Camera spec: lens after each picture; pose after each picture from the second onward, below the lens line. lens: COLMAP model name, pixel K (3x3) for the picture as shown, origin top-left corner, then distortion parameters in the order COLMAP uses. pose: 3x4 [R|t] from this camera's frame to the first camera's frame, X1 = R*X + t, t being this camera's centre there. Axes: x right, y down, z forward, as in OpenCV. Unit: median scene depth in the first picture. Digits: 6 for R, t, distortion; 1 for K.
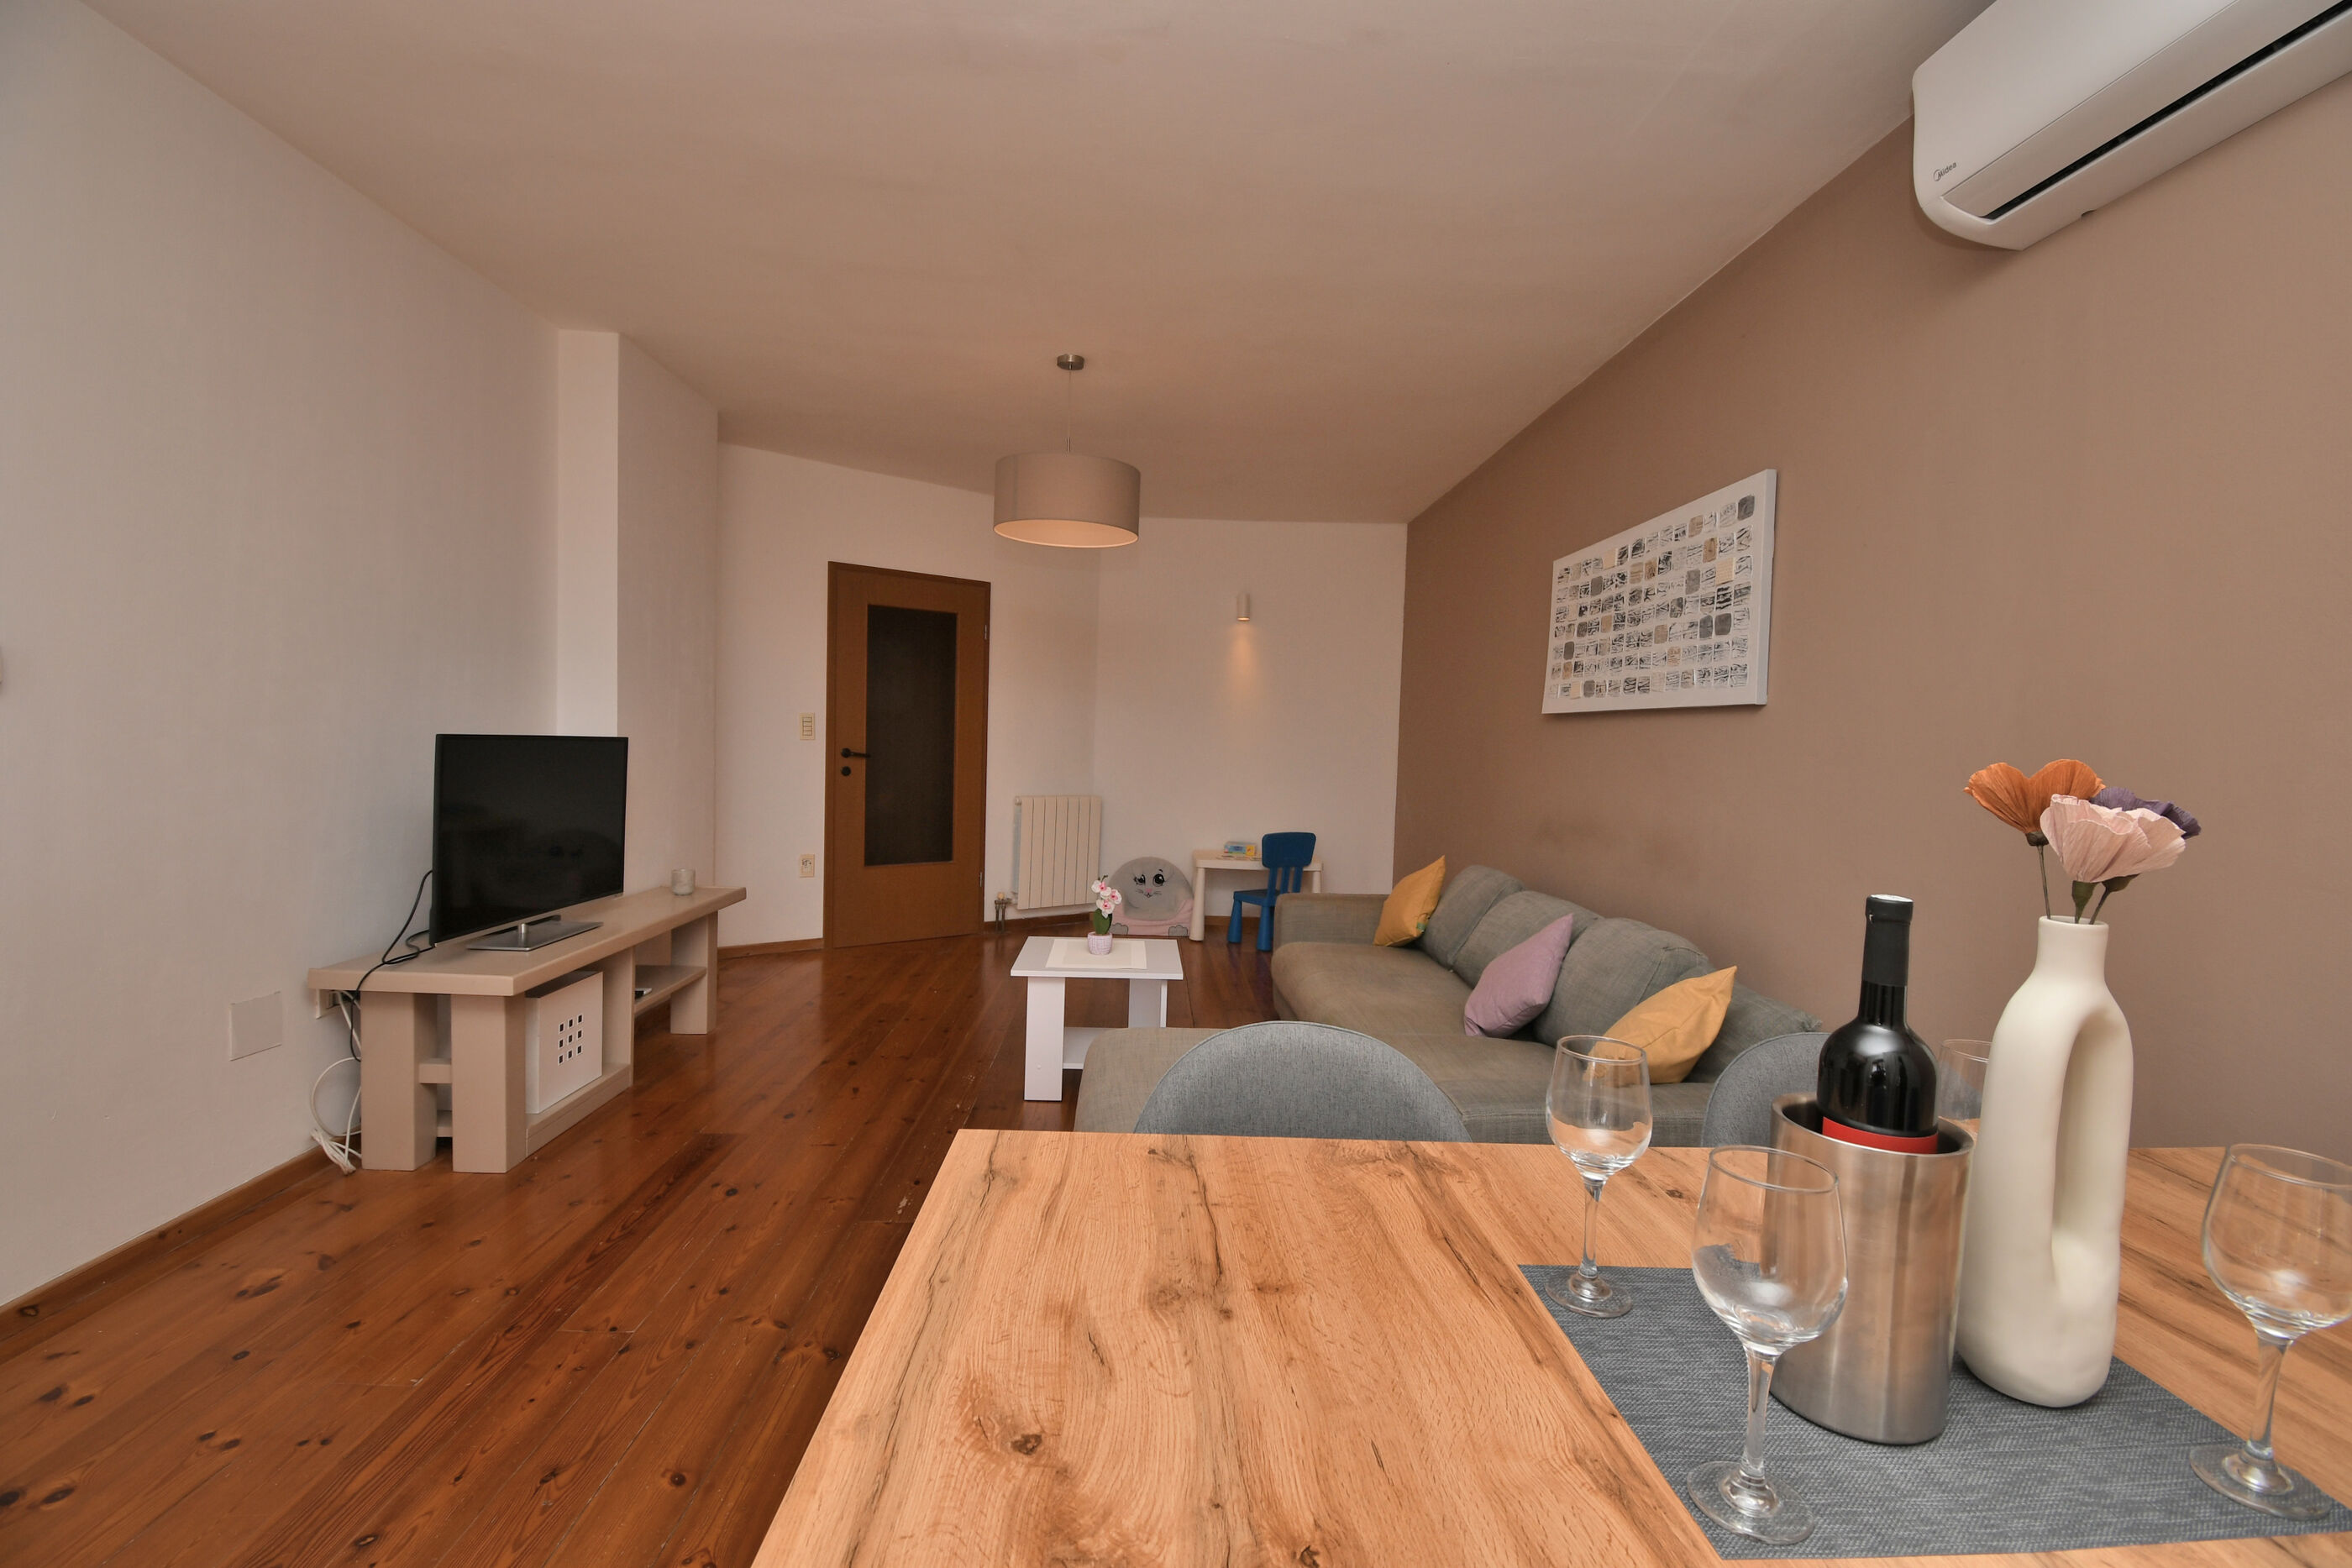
lens RADIAL K [[1031.7, 0, 1176.7], [0, 1031.7, 794.3], [0, 0, 1]] dist [0.025546, -0.030038]
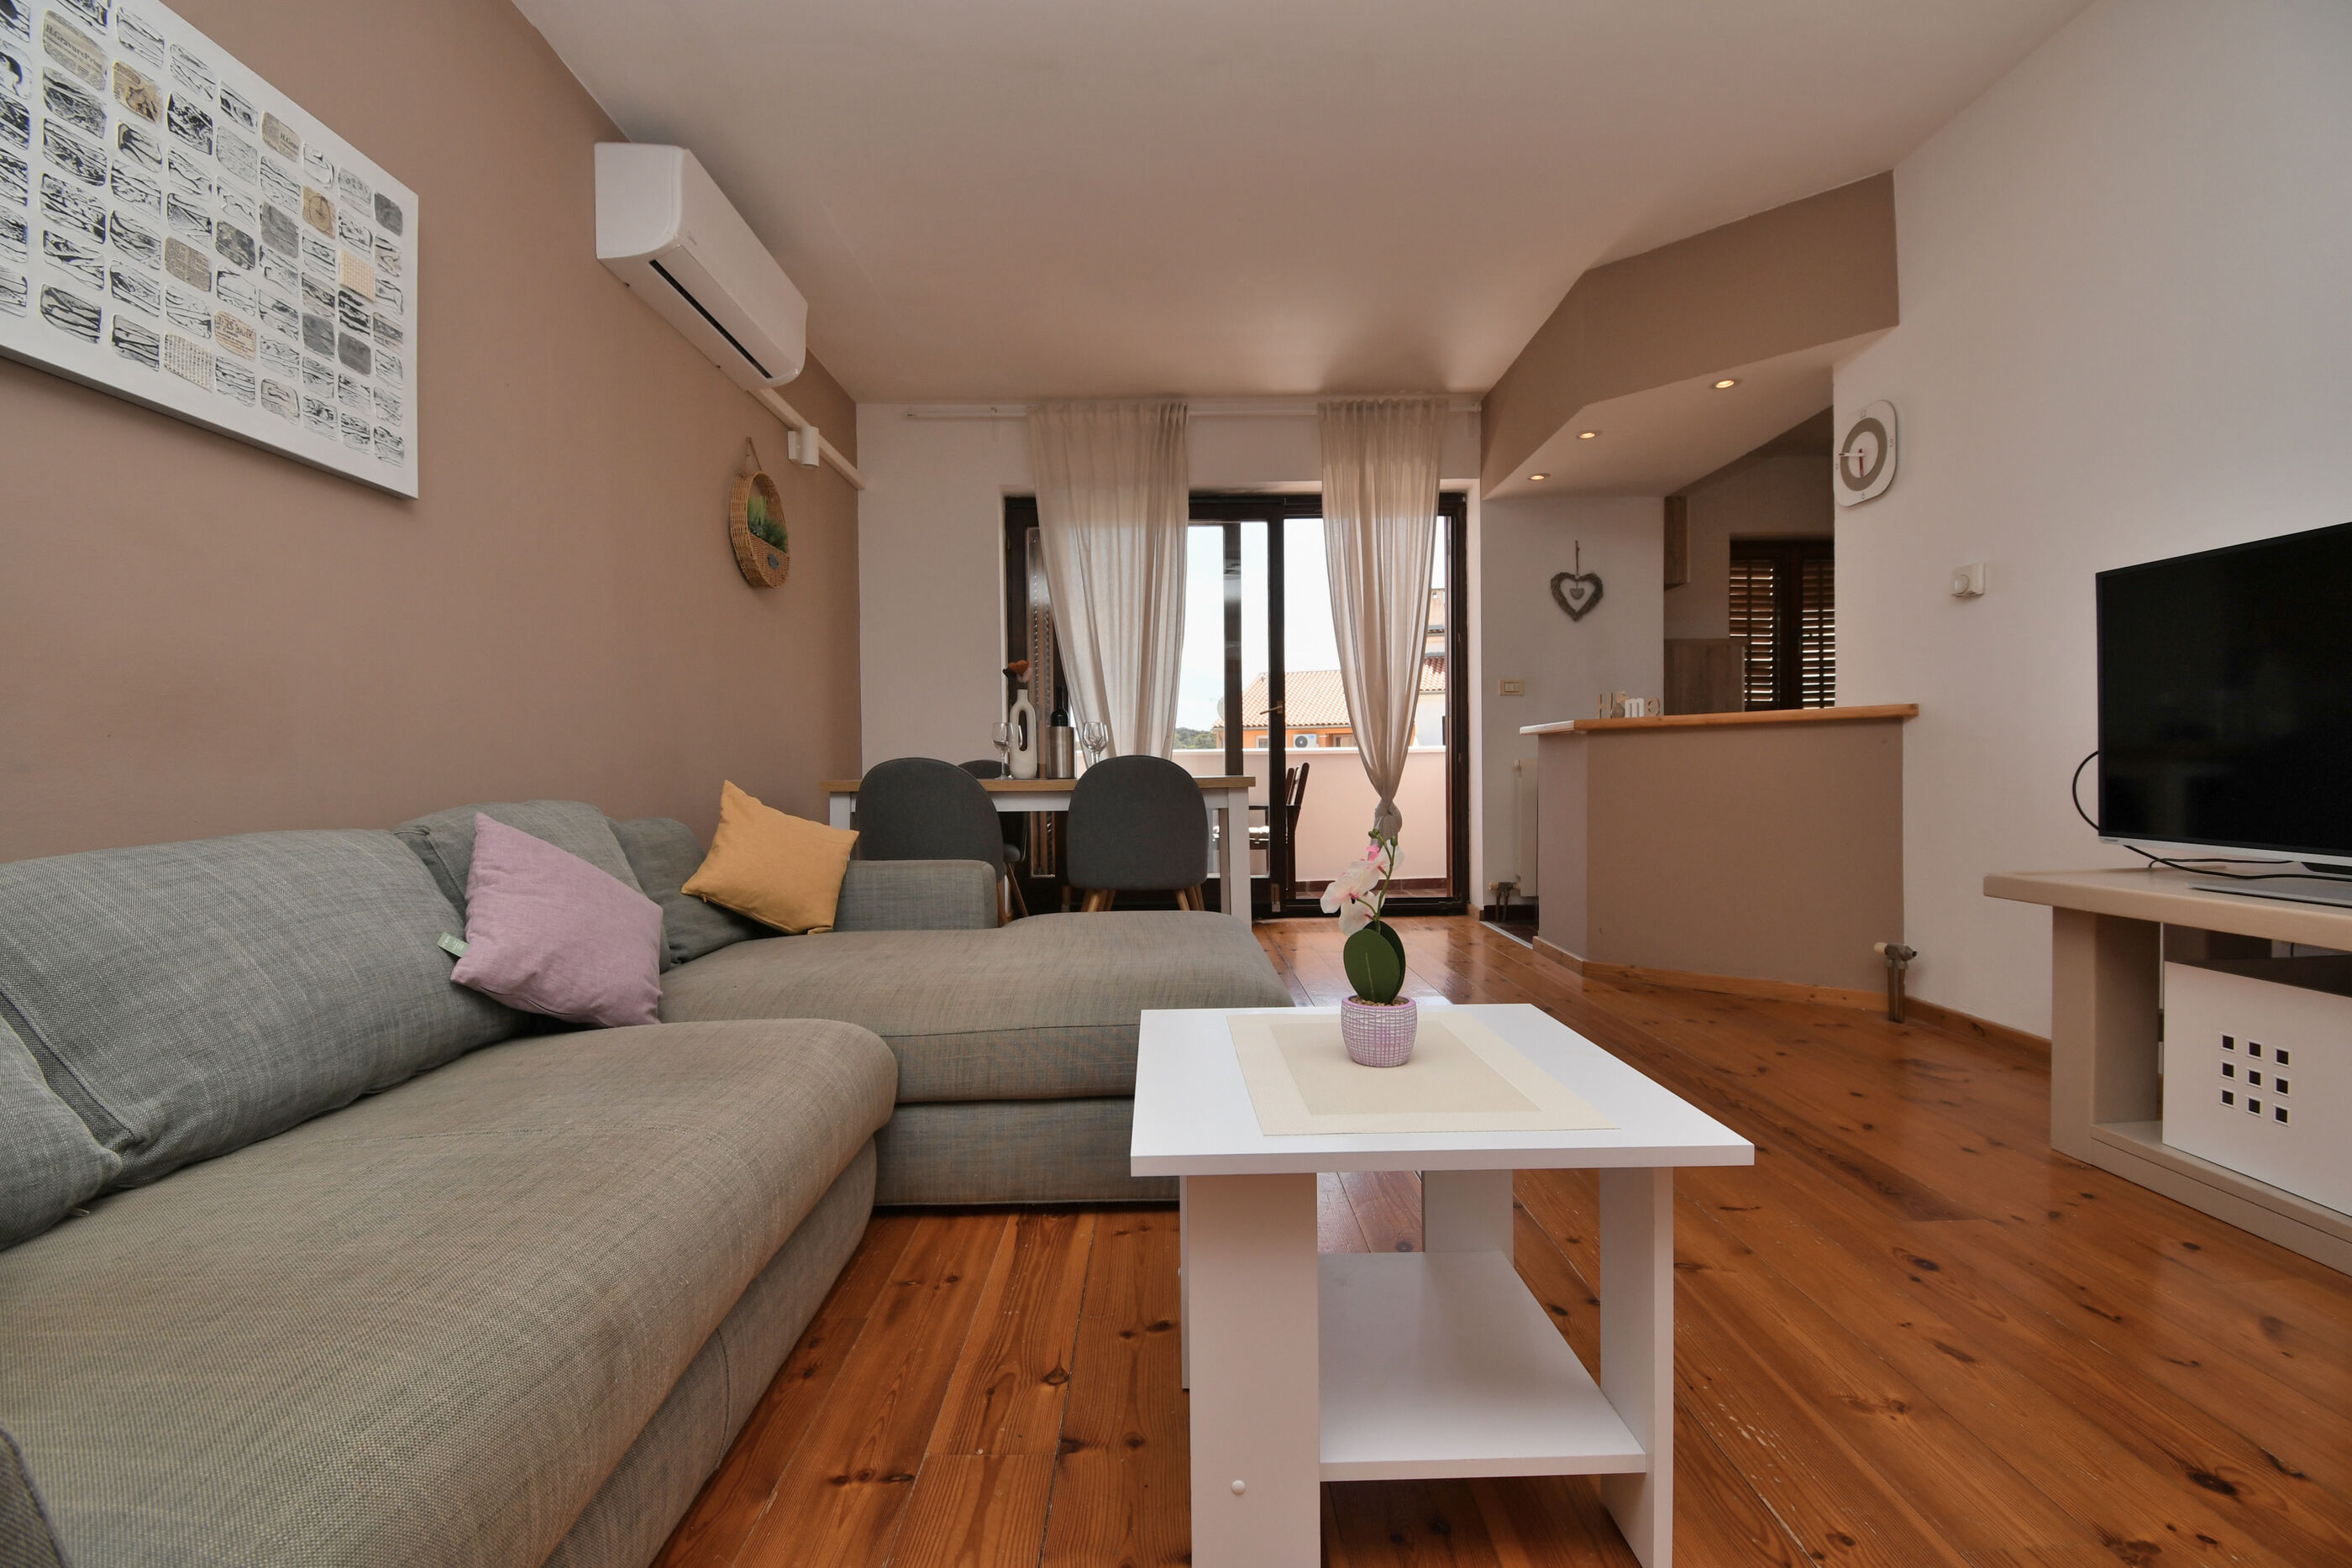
lens RADIAL K [[1030.7, 0, 1174.6], [0, 1030.7, 791.3], [0, 0, 1]] dist [0.019173, -0.025179]
pose [[-0.999520, -0.019211, 0.024313, -0.017462], [-0.017225, 0.996692, 0.079420, 0.047799], [-0.025758, 0.078963, -0.996545, 1.471124]]
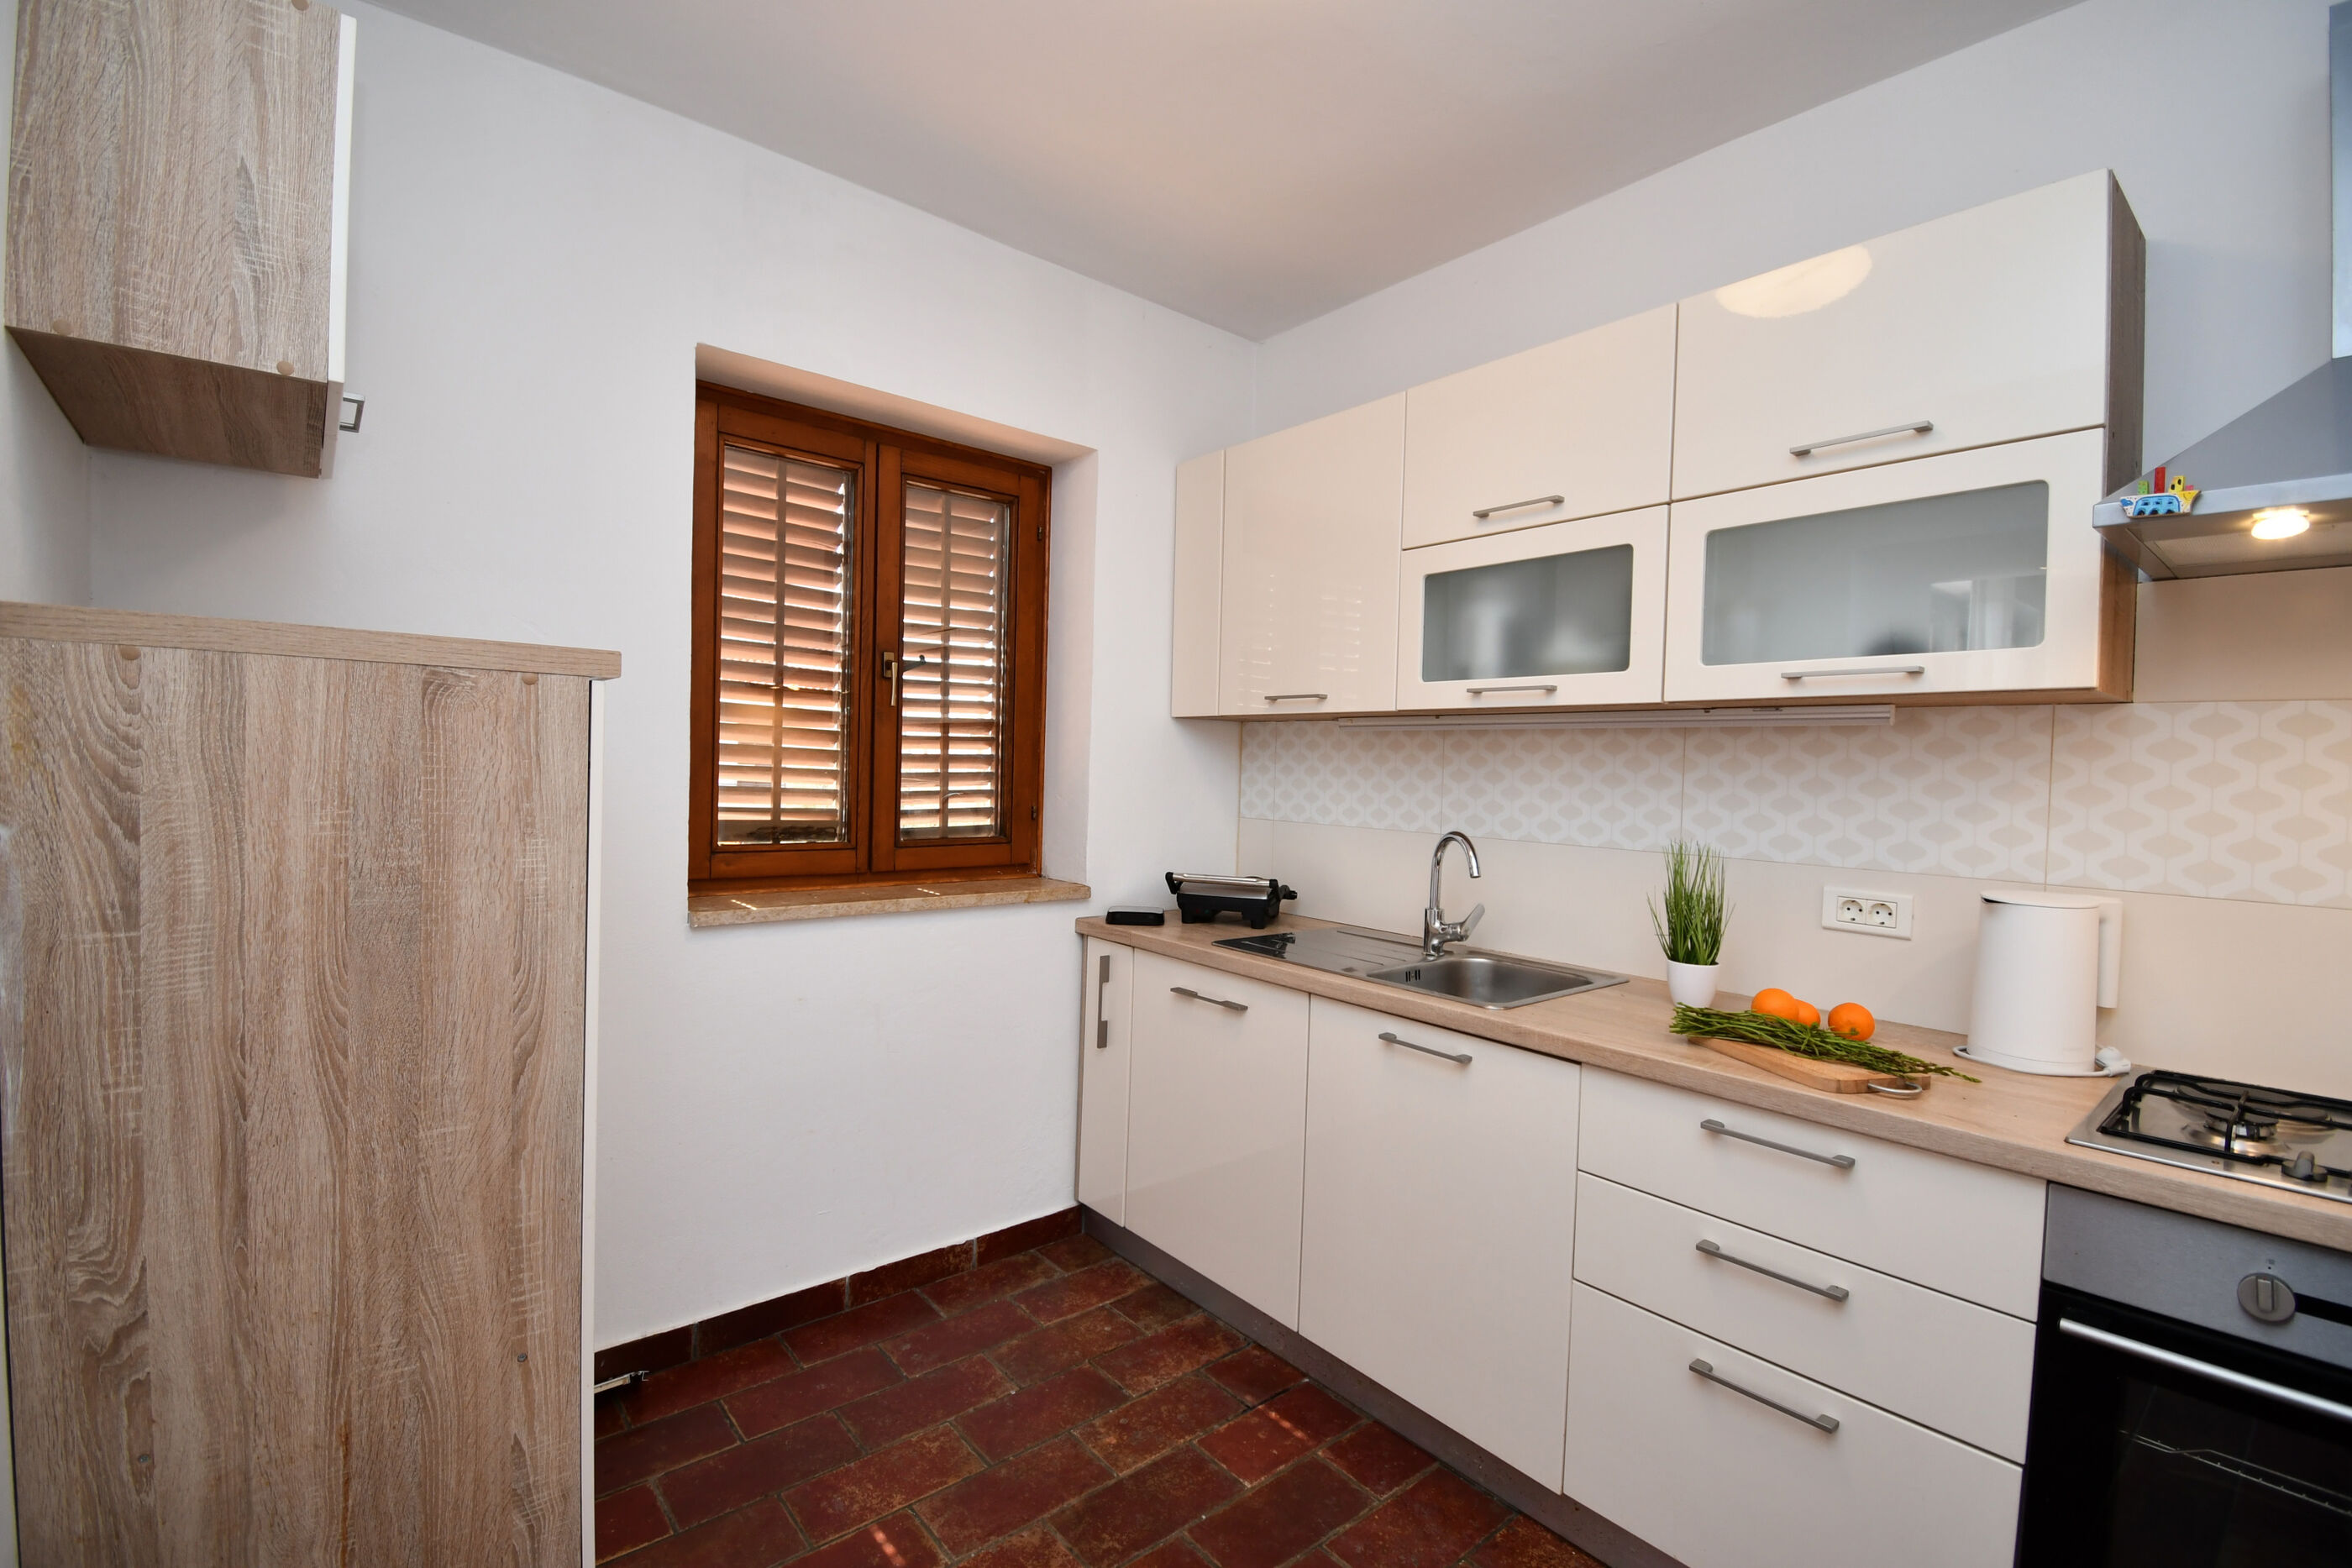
lens RADIAL K [[1028.7, 0, 1177.2], [0, 1028.7, 789.7], [0, 0, 1]] dist [0.024302, -0.028221]
pose [[-0.789348, -0.036398, -0.612866, -0.826778], [-0.085717, 0.994998, 0.051308, -0.066898], [0.607933, 0.093033, -0.788519, 0.254809]]
